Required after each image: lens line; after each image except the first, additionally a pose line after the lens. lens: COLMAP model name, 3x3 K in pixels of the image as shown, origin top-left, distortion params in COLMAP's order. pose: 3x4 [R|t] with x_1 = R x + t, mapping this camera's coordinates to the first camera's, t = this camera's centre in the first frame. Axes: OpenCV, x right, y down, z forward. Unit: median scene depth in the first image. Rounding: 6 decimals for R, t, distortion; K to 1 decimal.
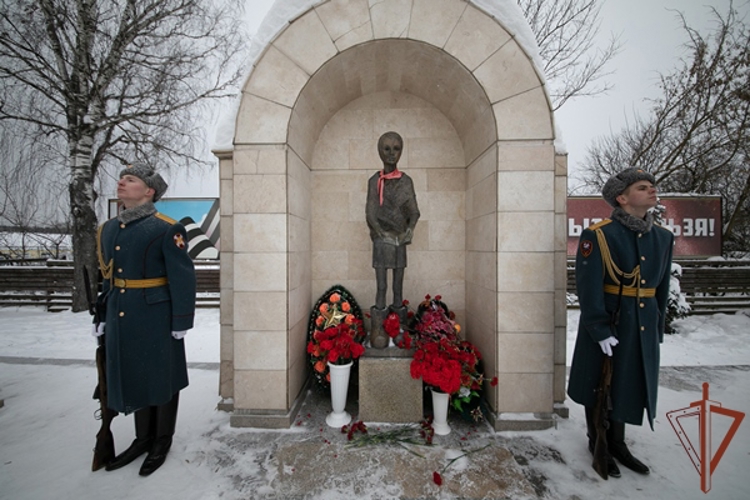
lens RADIAL K [[277.9, 0, 375.0], [0, 277.9, 250.0], [0, 0, 1]] dist [-0.000294, -0.000075]
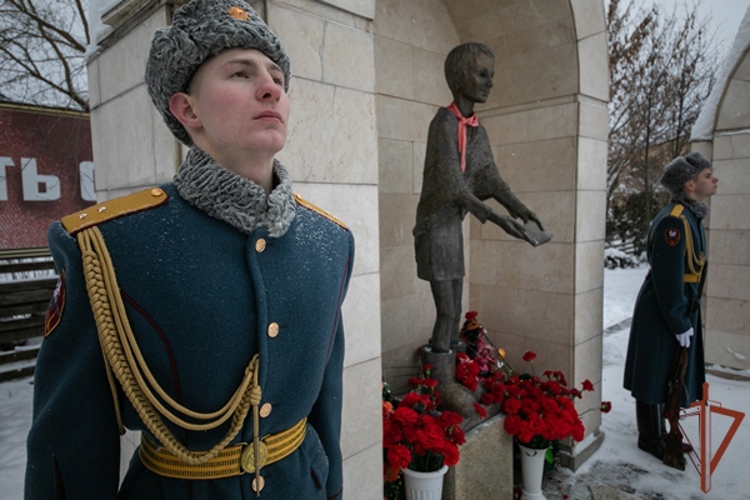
lens RADIAL K [[478.4, 0, 375.0], [0, 478.4, 250.0], [0, 0, 1]] dist [0.034605, -0.004498]
pose [[0.707954, -0.069199, 0.702860, -0.834145], [0.017530, 0.996604, 0.080462, -0.085862], [-0.706041, -0.044643, 0.706762, 0.432943]]
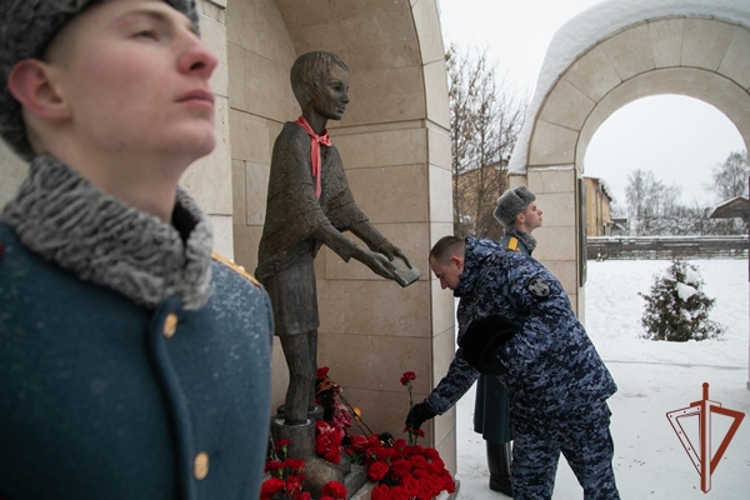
lens RADIAL K [[552.8, 0, 375.0], [0, 552.8, 250.0], [0, 0, 1]] dist [-0.155143, 0.187650]
pose [[0.379494, -0.031876, 0.924645, -0.828064], [0.024987, 0.999395, 0.024198, -0.099483], [-0.924857, 0.013921, 0.380061, 0.578459]]
